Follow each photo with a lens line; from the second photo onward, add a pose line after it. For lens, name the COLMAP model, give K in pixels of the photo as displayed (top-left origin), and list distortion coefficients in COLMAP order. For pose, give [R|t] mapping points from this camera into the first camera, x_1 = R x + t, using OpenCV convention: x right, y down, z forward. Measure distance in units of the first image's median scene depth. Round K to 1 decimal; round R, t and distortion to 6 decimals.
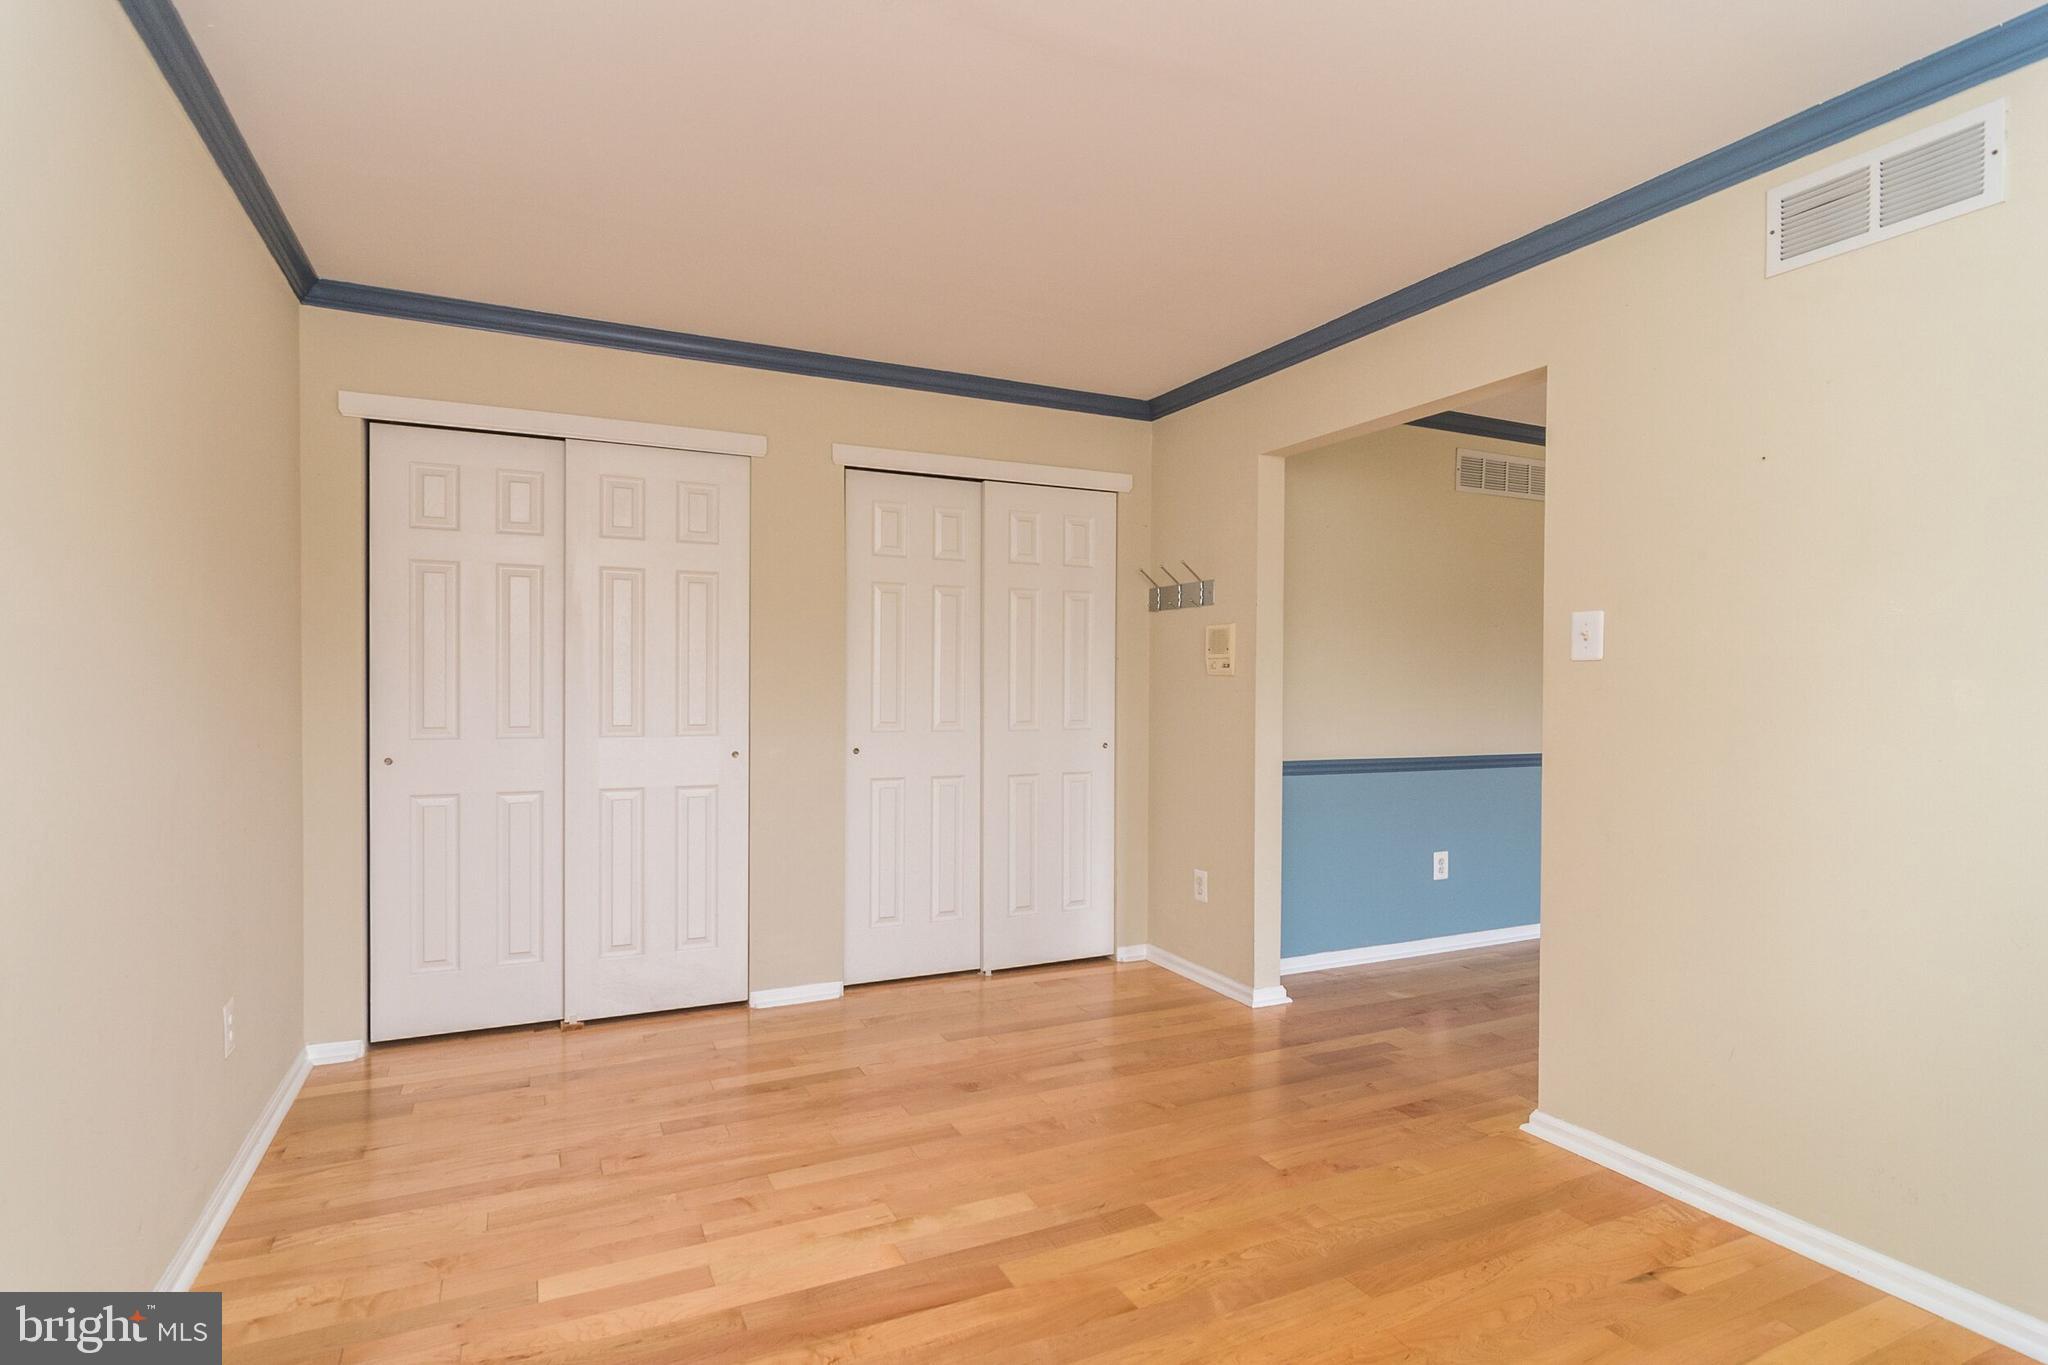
lens RADIAL K [[1045.0, 0, 1021.0], [0, 1045.0, 668.5], [0, 0, 1]] dist [-0.000254, 0.000108]
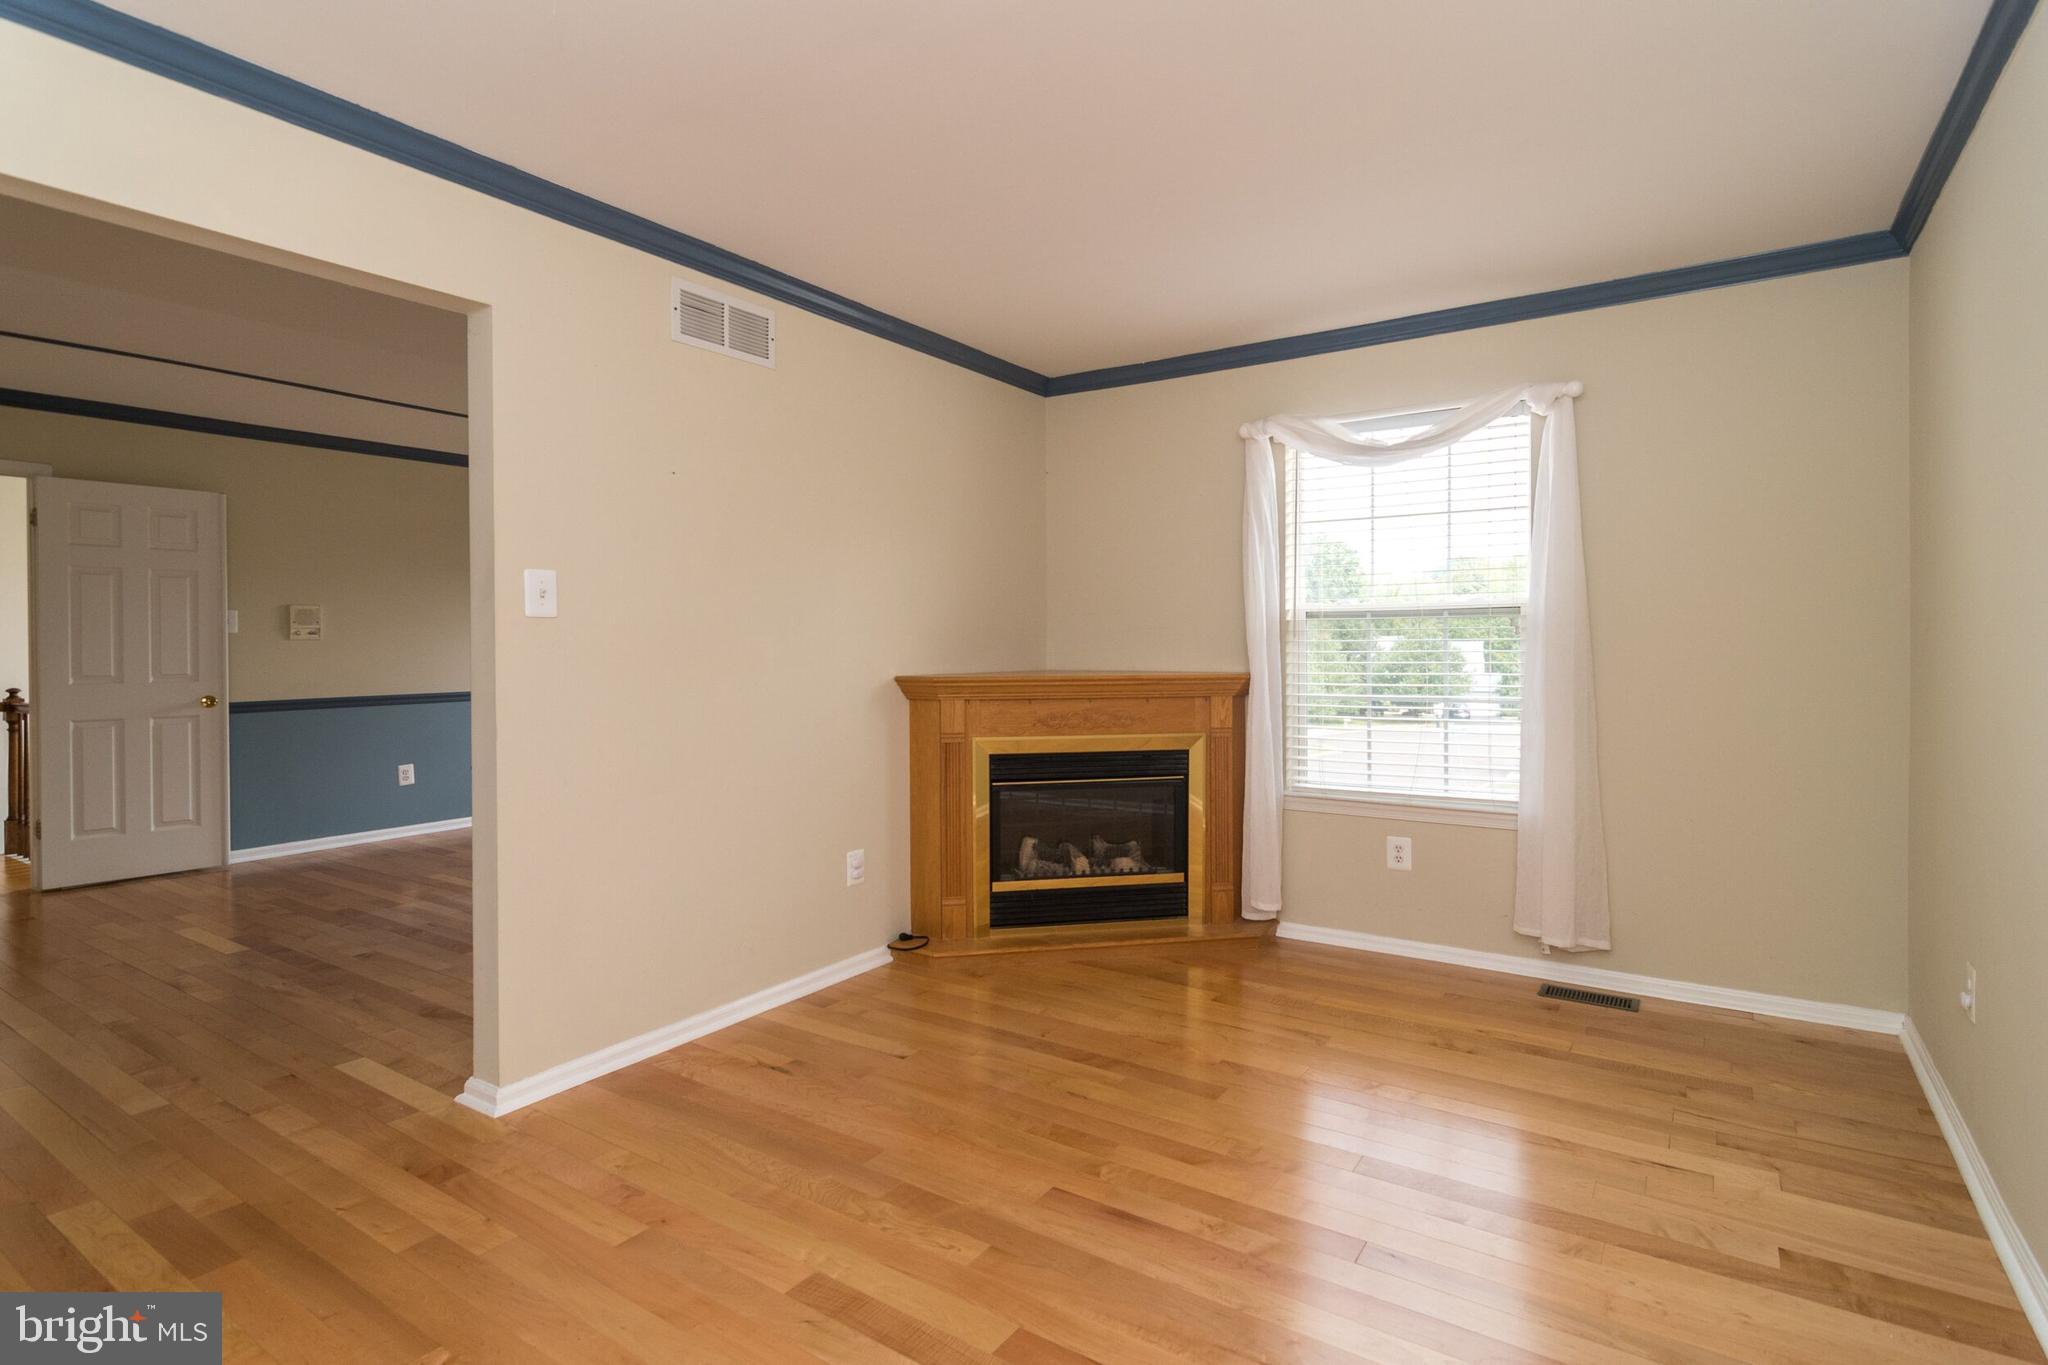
lens RADIAL K [[1013.9, 0, 1037.5], [0, 1013.9, 691.1], [0, 0, 1]] dist [-0.001169, 0.000187]
pose [[-0.527426, -0.032831, 0.848966, -0.654871], [-0.011587, 0.999438, 0.031452, 0.032165], [-0.849522, 0.006752, -0.527510, 1.311803]]
